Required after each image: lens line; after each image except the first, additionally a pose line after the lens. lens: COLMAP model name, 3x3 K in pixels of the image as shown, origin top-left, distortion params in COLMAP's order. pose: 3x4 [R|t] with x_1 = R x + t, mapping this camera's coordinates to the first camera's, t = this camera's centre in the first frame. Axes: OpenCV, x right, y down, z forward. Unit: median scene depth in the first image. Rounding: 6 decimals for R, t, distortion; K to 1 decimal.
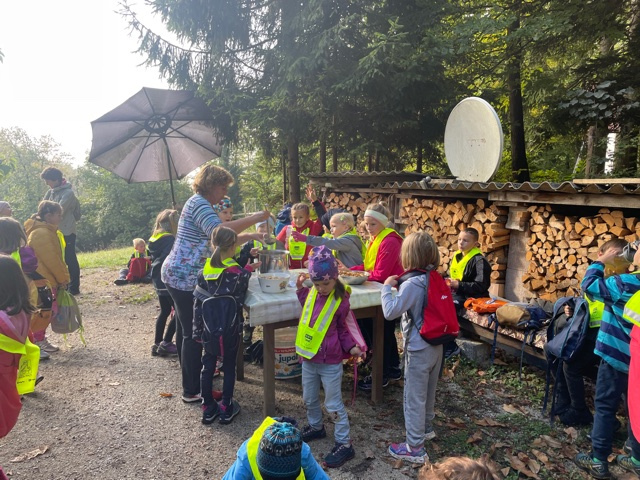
lens RADIAL K [[486.0, 0, 320.0], [0, 486.0, 240.0], [0, 0, 1]] dist [0.121338, -0.134537]
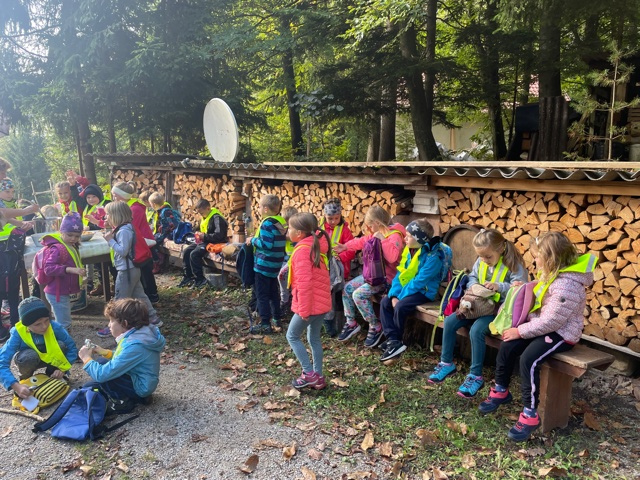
lens RADIAL K [[486.0, 0, 320.0], [0, 486.0, 240.0], [0, 0, 1]] dist [0.121338, -0.134537]
pose [[0.945361, -0.065711, 0.319336, 0.121893], [0.048313, 0.996899, 0.062109, 0.025927], [-0.322427, -0.043287, 0.945604, -0.378992]]
